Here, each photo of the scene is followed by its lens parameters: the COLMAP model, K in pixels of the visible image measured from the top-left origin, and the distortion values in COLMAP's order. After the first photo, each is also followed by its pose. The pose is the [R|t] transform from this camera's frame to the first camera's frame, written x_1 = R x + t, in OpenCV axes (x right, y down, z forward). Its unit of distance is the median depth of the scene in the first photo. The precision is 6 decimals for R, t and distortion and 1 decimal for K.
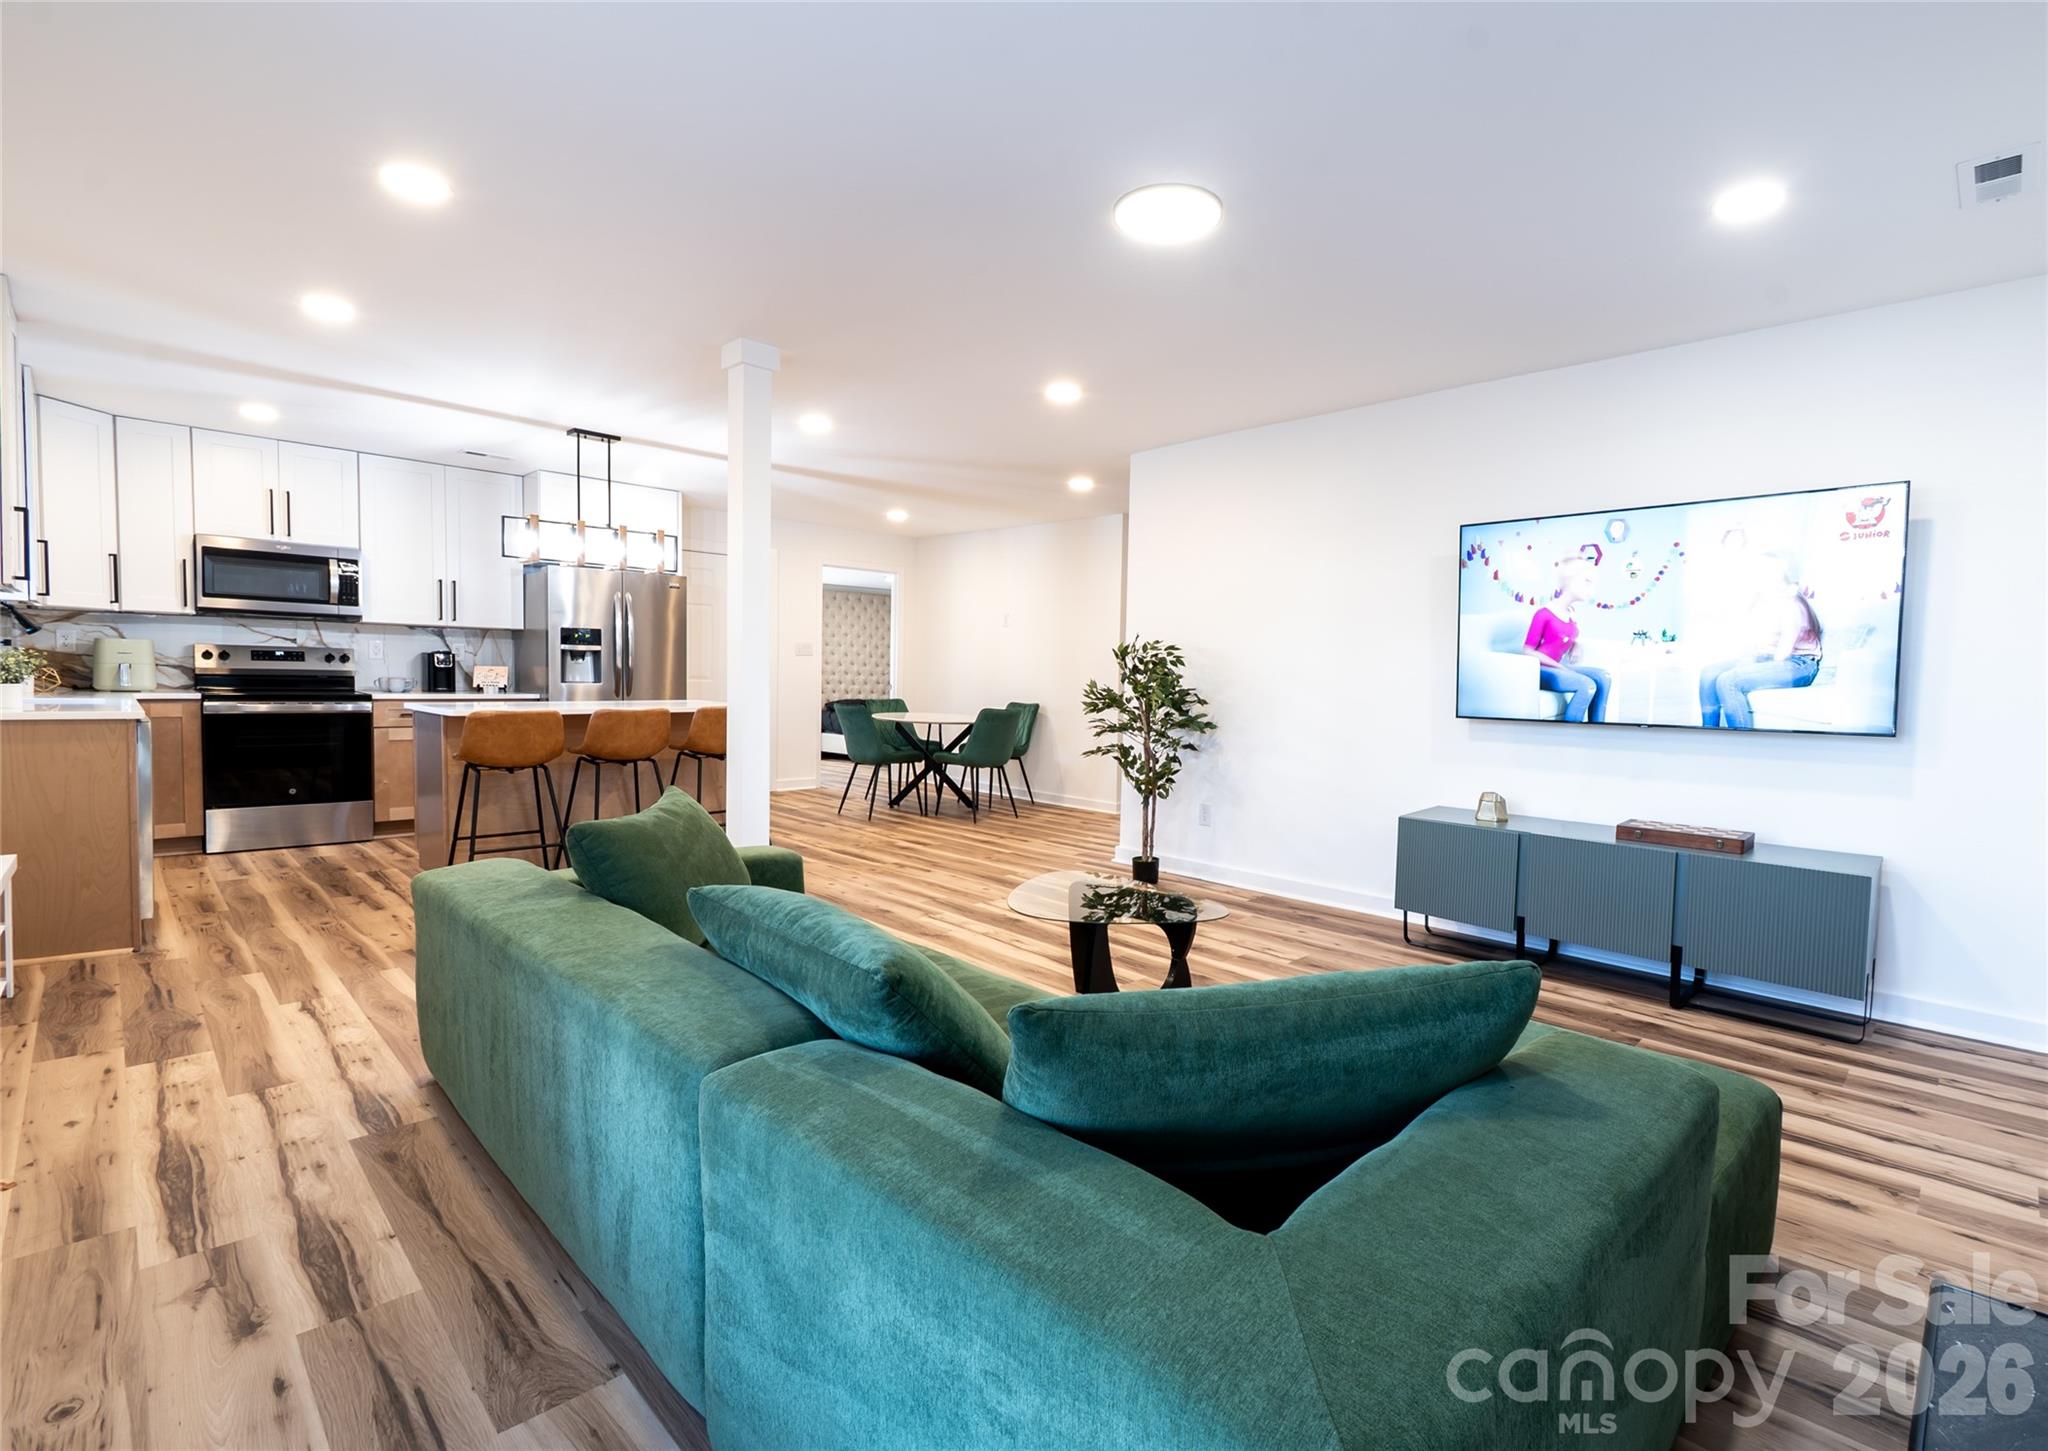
lens RADIAL K [[915.6, 0, 1099.5], [0, 915.6, 727.7], [0, 0, 1]] dist [-0.013046, -0.001412]
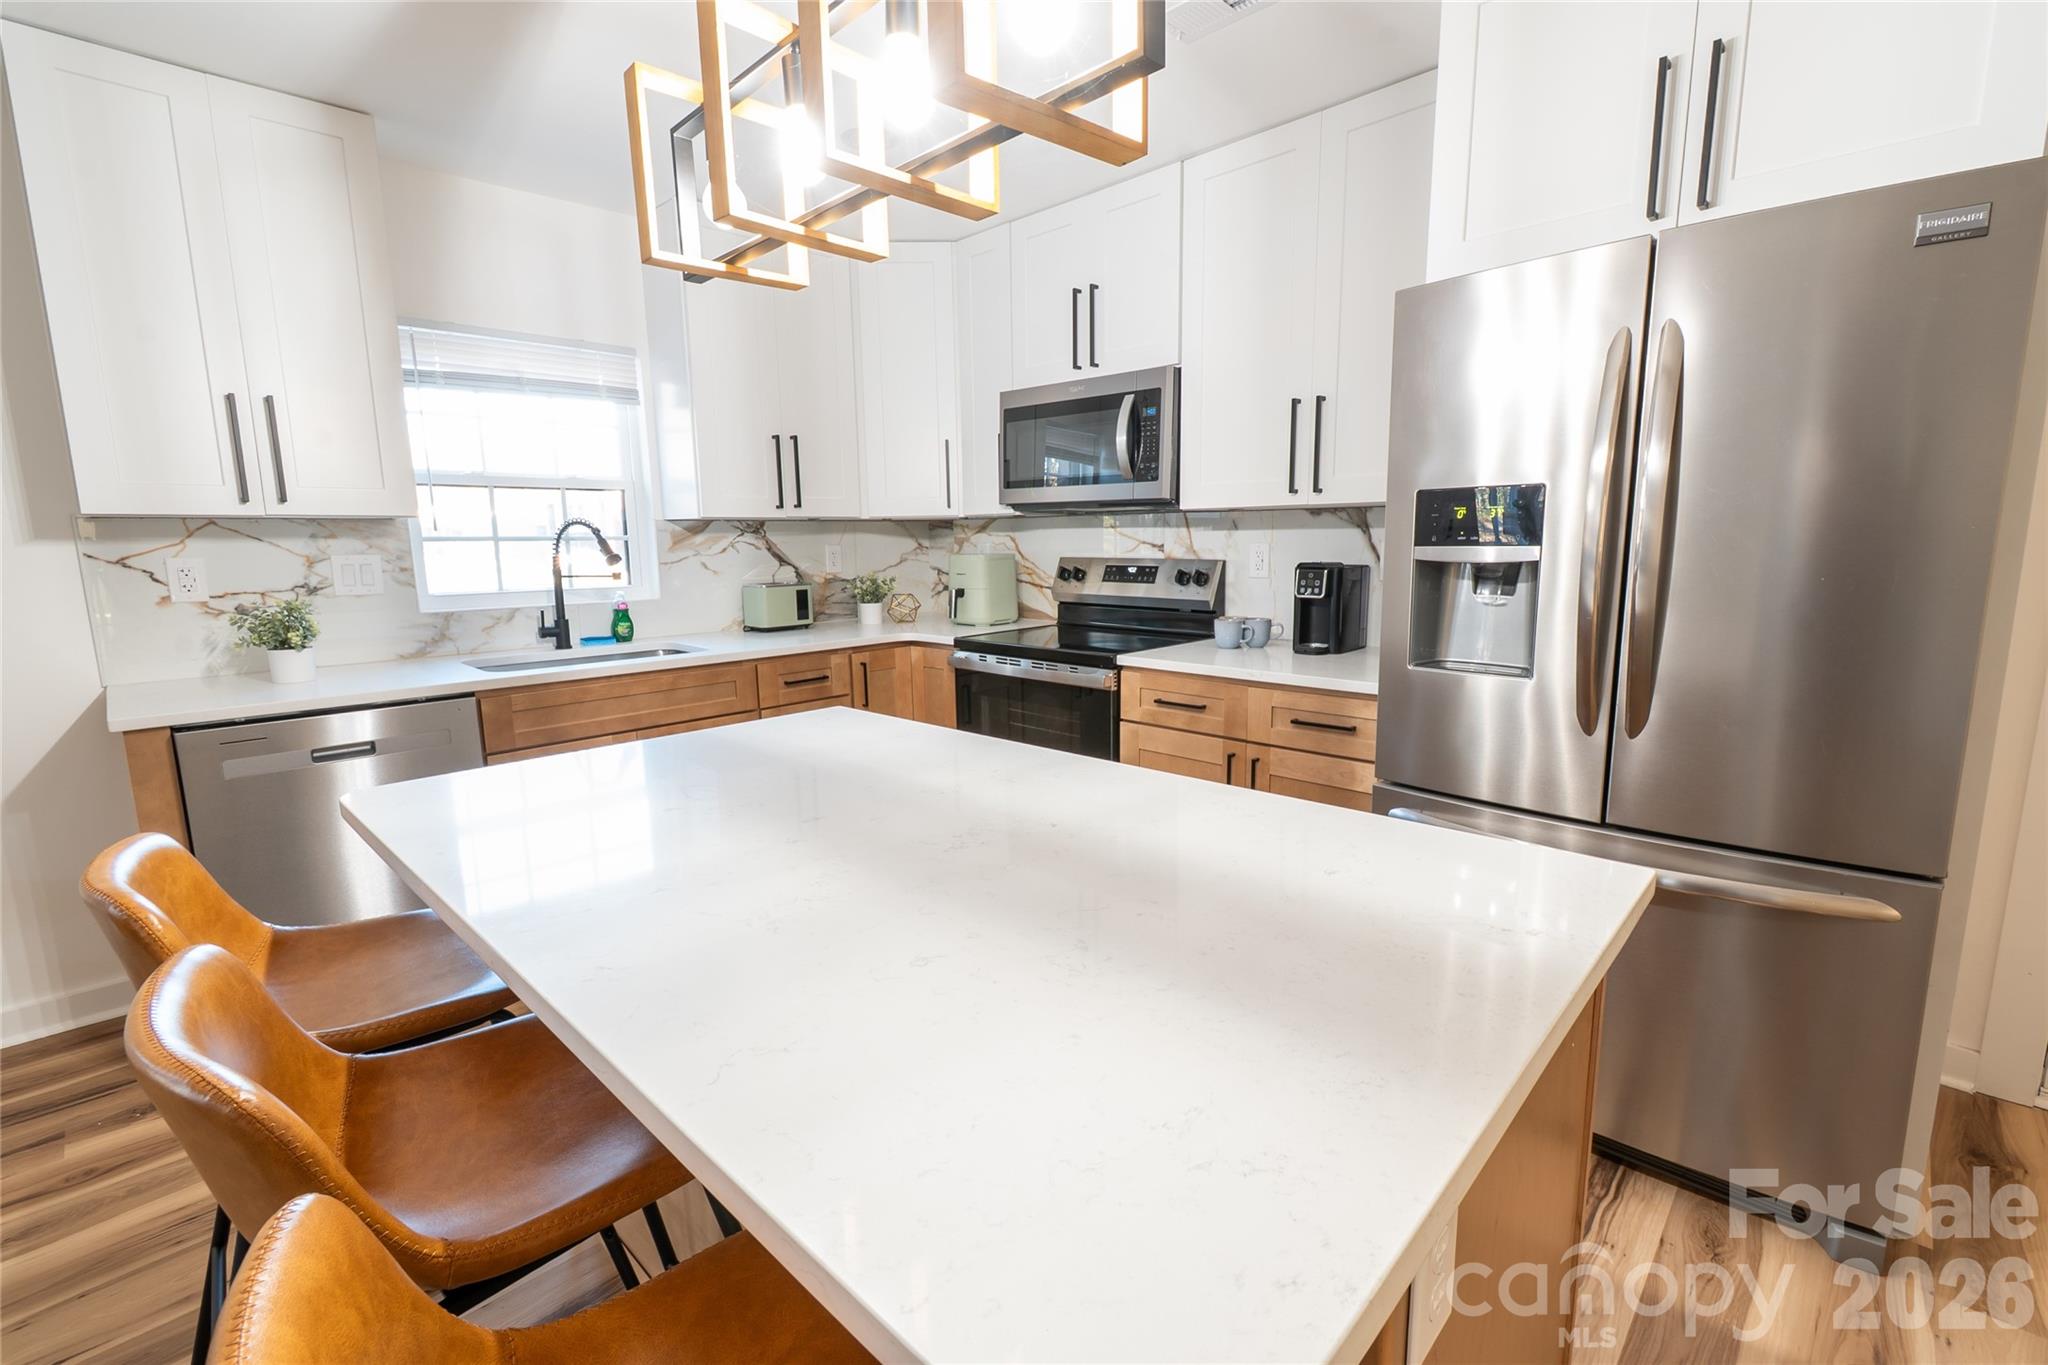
lens RADIAL K [[904.0, 0, 1046.1], [0, 904.0, 678.3], [0, 0, 1]] dist [0.007727, -0.001959]
pose [[-0.018121, 0.134430, -0.990757, -0.291830], [-0.044787, 0.989816, 0.135121, -0.089443], [0.998832, 0.046822, -0.011916, 0.952713]]
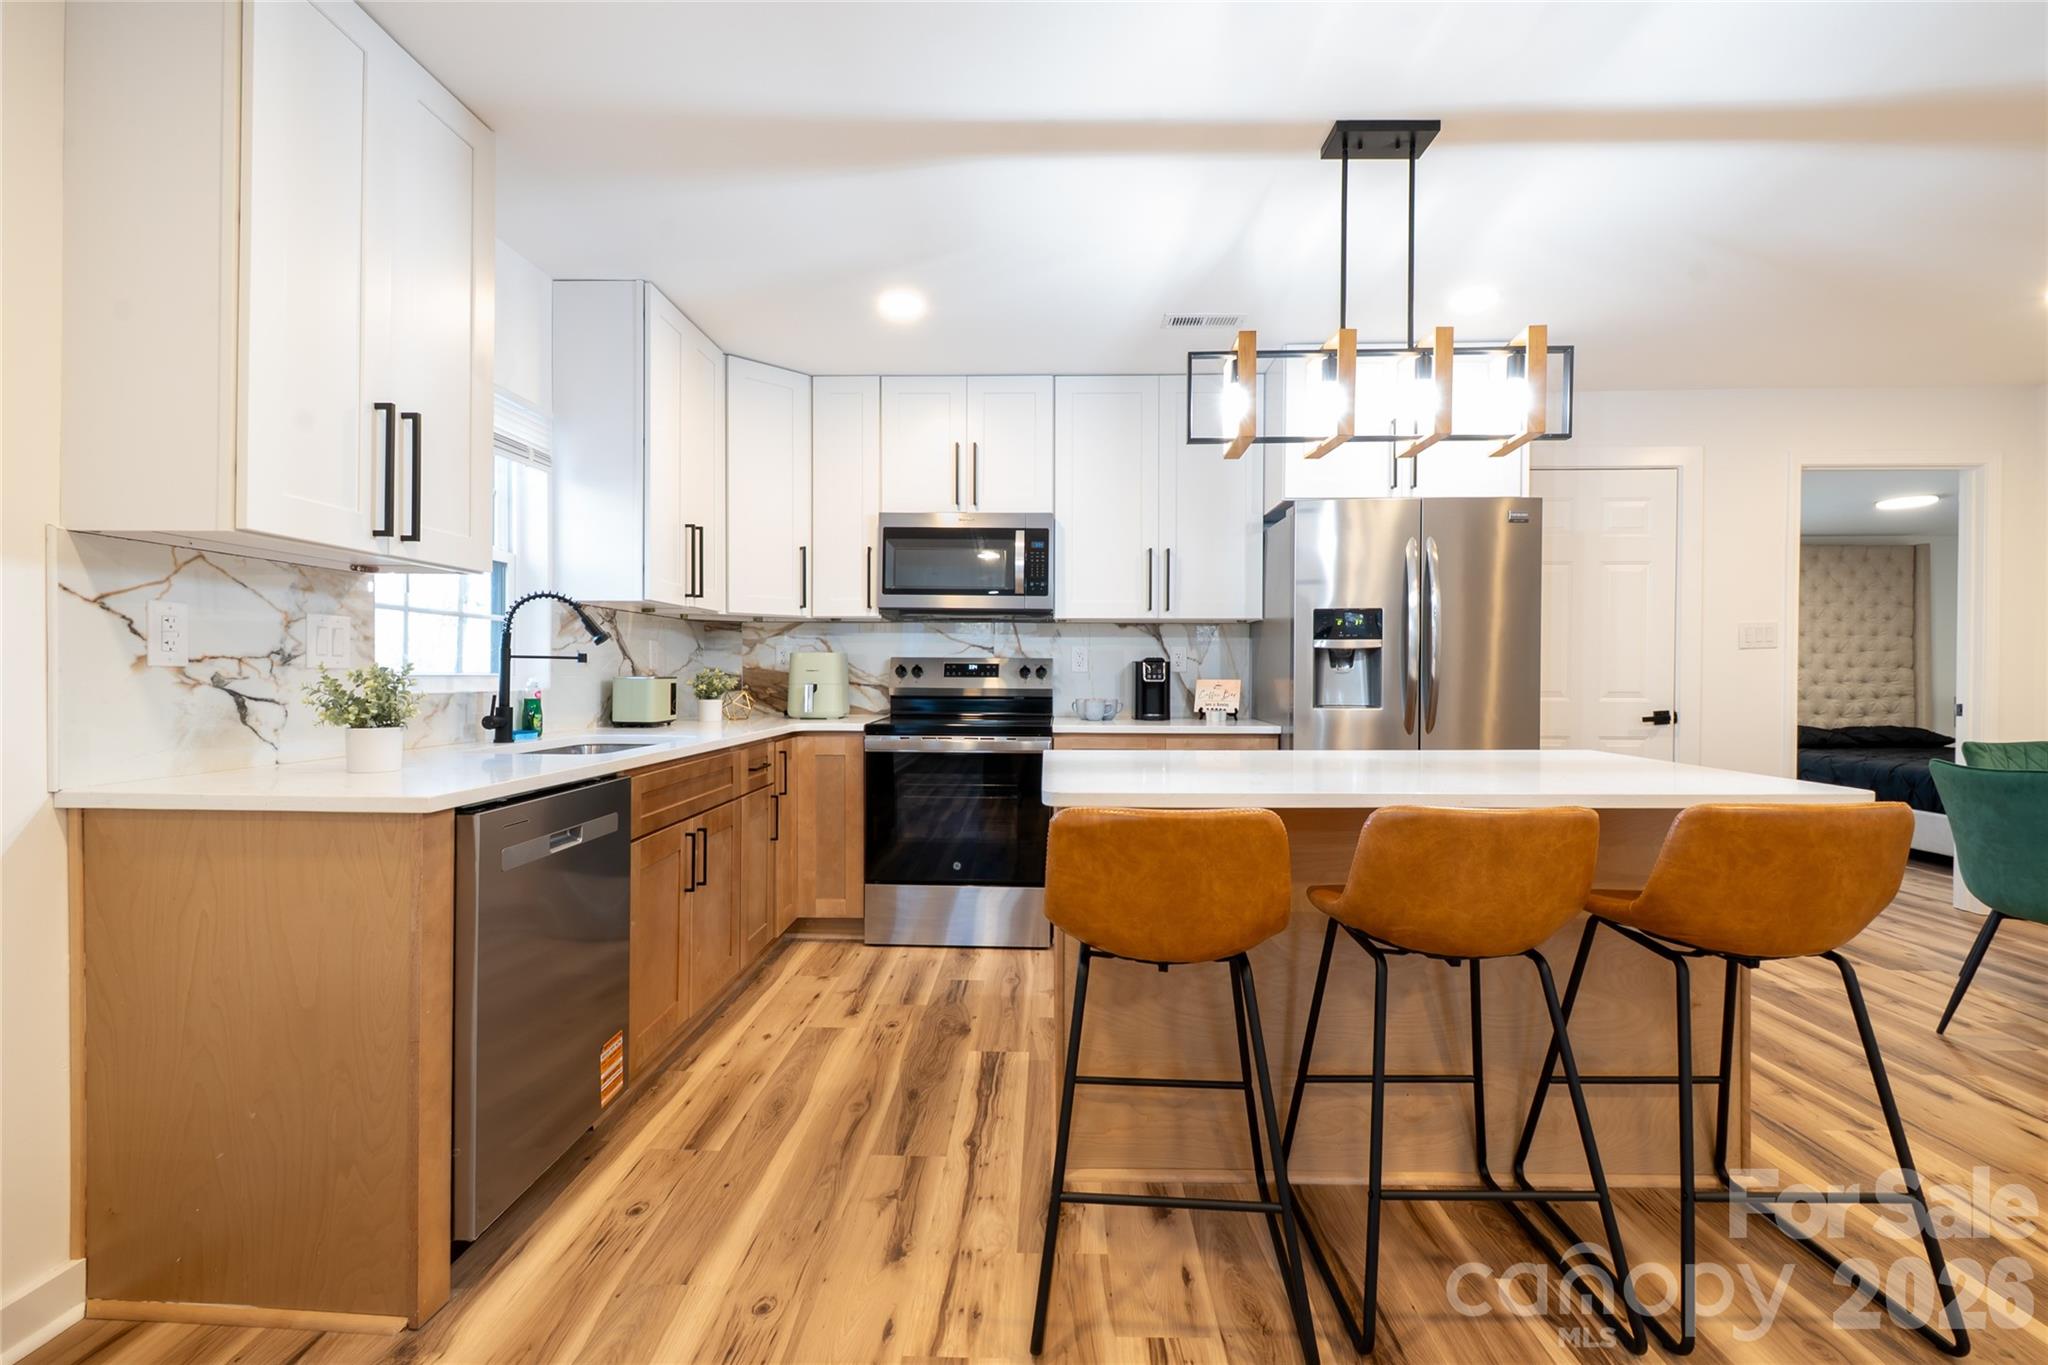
lens RADIAL K [[904.0, 0, 1045.6], [0, 904.0, 683.6], [0, 0, 1]] dist [0.007727, -0.001959]
pose [[0.665116, -0.012039, -0.746643, -0.308680], [-0.030152, 0.998622, -0.042962, -0.038084], [0.746131, 0.051088, 0.663836, 0.549422]]
